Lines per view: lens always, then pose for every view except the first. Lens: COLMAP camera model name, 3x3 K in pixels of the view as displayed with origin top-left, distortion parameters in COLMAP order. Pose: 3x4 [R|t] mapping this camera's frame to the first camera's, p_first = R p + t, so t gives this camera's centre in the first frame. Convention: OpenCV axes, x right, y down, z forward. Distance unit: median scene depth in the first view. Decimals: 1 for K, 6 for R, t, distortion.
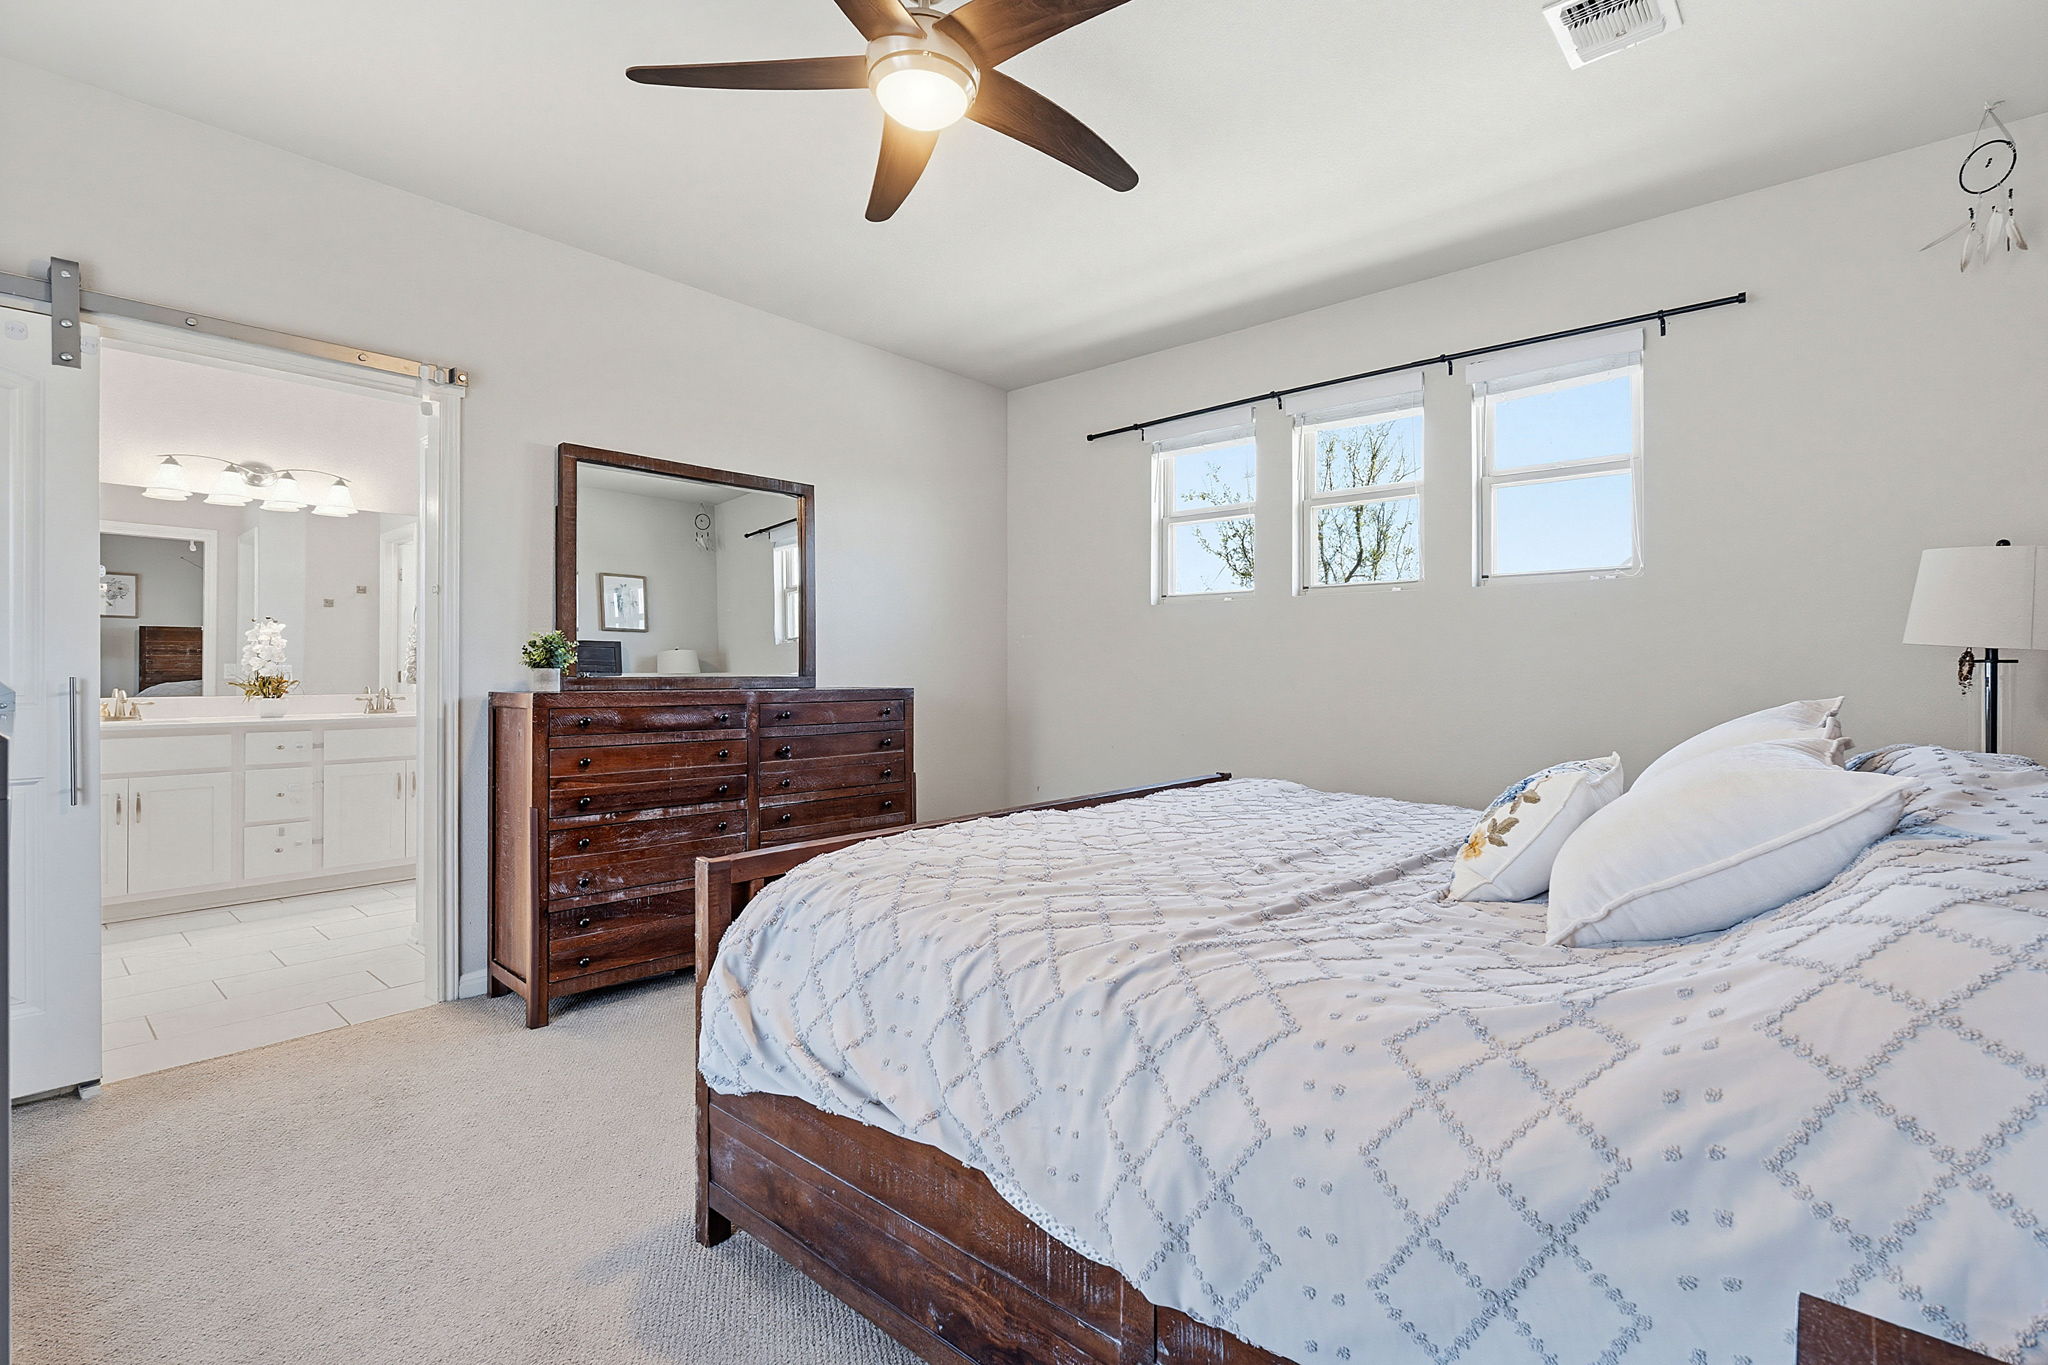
lens RADIAL K [[922.5, 0, 1033.8], [0, 922.5, 670.3], [0, 0, 1]] dist [-0.008062, 0.001961]
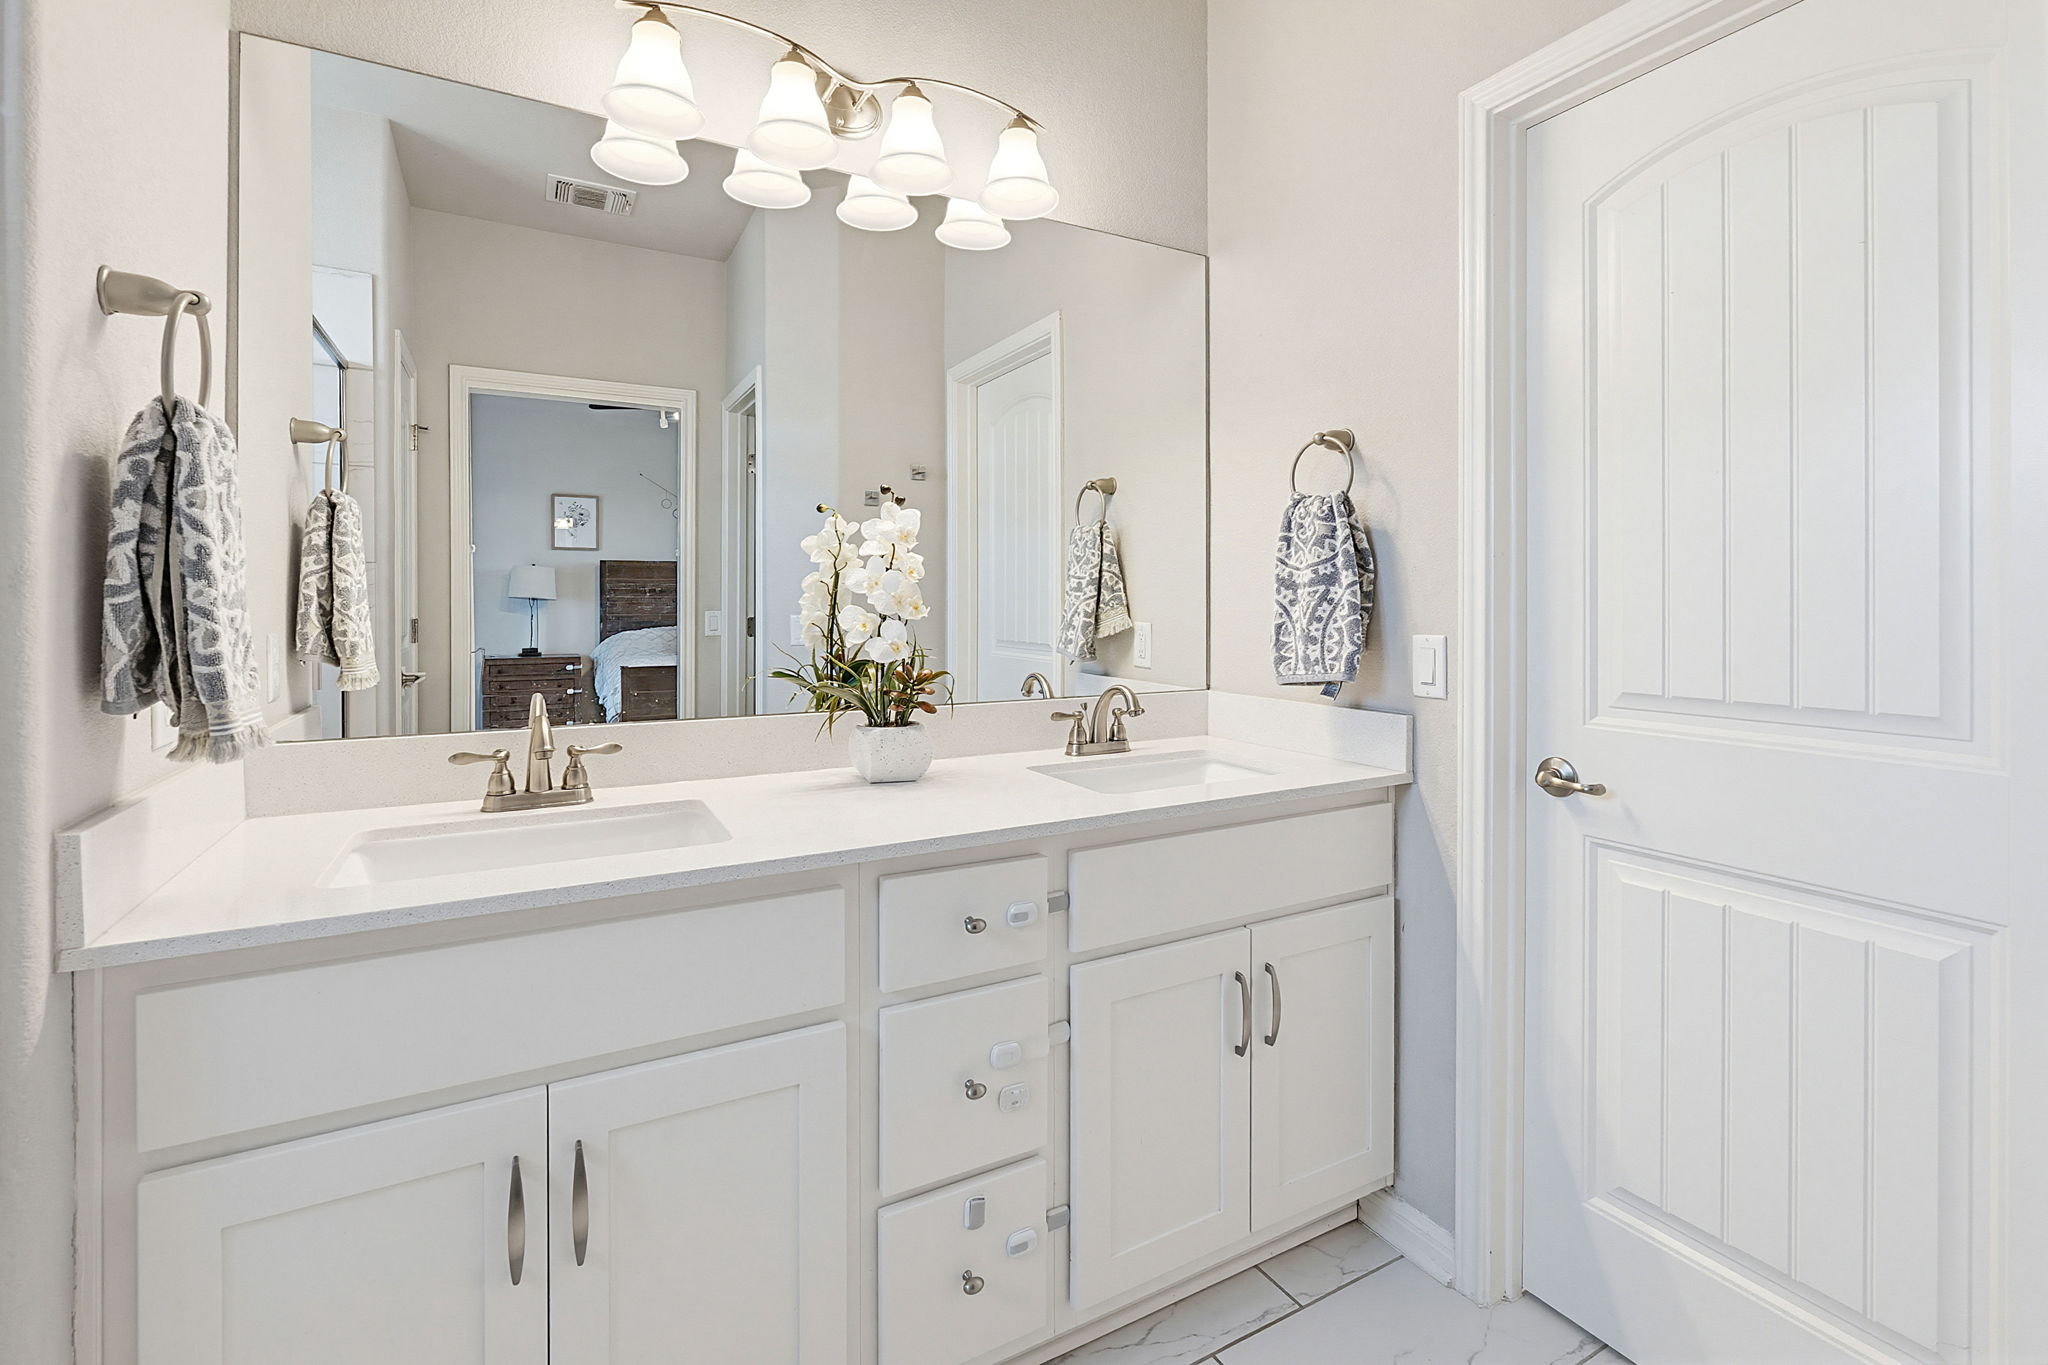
lens RADIAL K [[922.5, 0, 1010.2], [0, 922.5, 612.8], [0, 0, 1]] dist [-0.008062, 0.001961]
pose [[0.936467, -0.001543, -0.350752, -0.633236], [0.004867, 0.999951, 0.008596, -0.013806], [0.350722, -0.009757, 0.936429, 0.658267]]
